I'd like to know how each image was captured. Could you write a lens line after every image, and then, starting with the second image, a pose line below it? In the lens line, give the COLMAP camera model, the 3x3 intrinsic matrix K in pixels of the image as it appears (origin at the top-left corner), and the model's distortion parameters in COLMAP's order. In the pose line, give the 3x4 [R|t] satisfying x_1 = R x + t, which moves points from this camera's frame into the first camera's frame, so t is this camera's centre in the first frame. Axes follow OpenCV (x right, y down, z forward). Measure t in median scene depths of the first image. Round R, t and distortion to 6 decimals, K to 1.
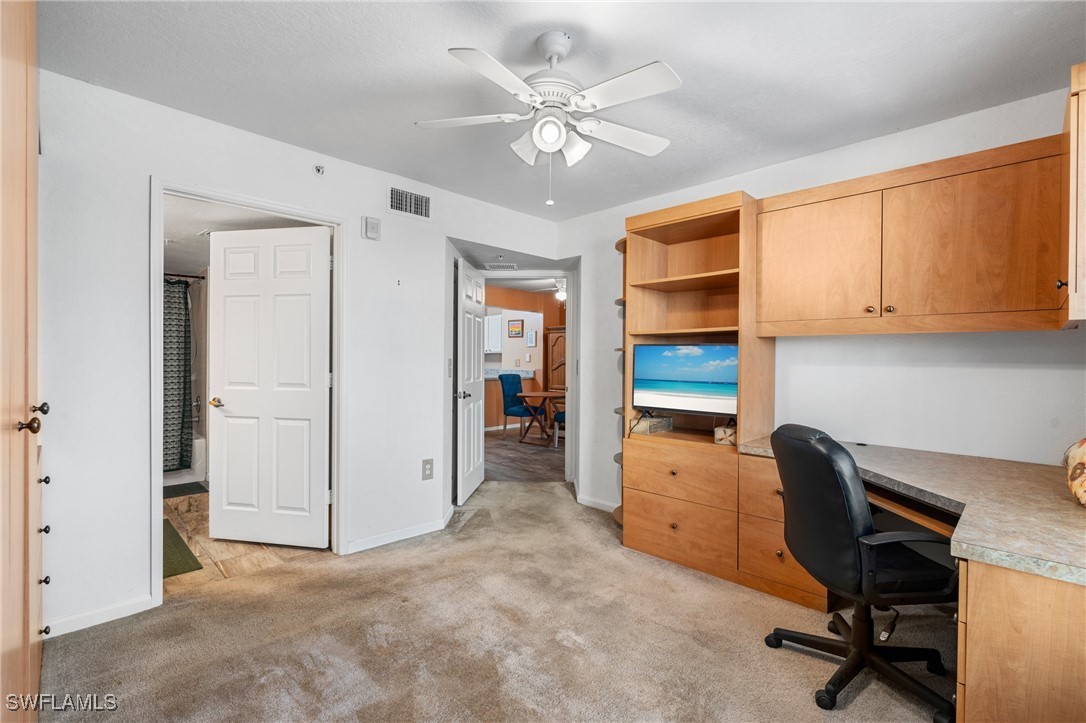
lens RADIAL K [[490.5, 0, 546.6], [0, 490.5, 359.4], [0, 0, 1]] dist [-0.003145, 0.000825]
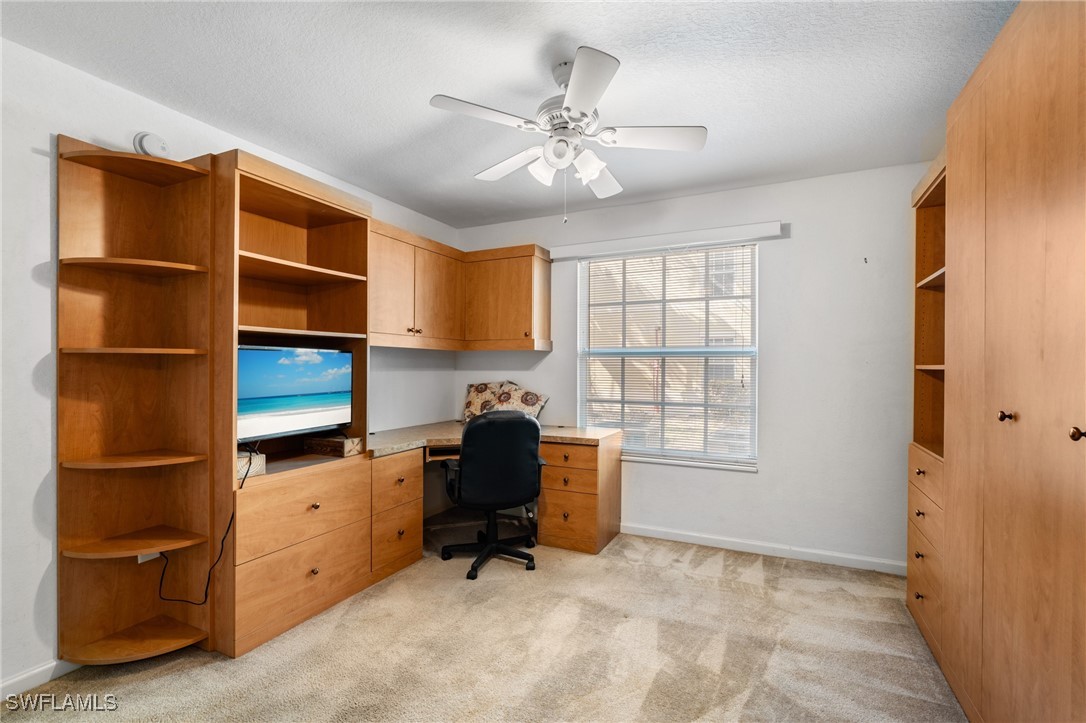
lens RADIAL K [[493.1, 0, 543.0], [0, 493.1, 361.5], [0, 0, 1]] dist [-0.002178, 0.000522]
pose [[-0.315021, -0.003414, 0.949078, -0.667864], [0.001171, 0.999991, 0.003986, -0.014747], [-0.949084, 0.002367, -0.315015, 0.932849]]
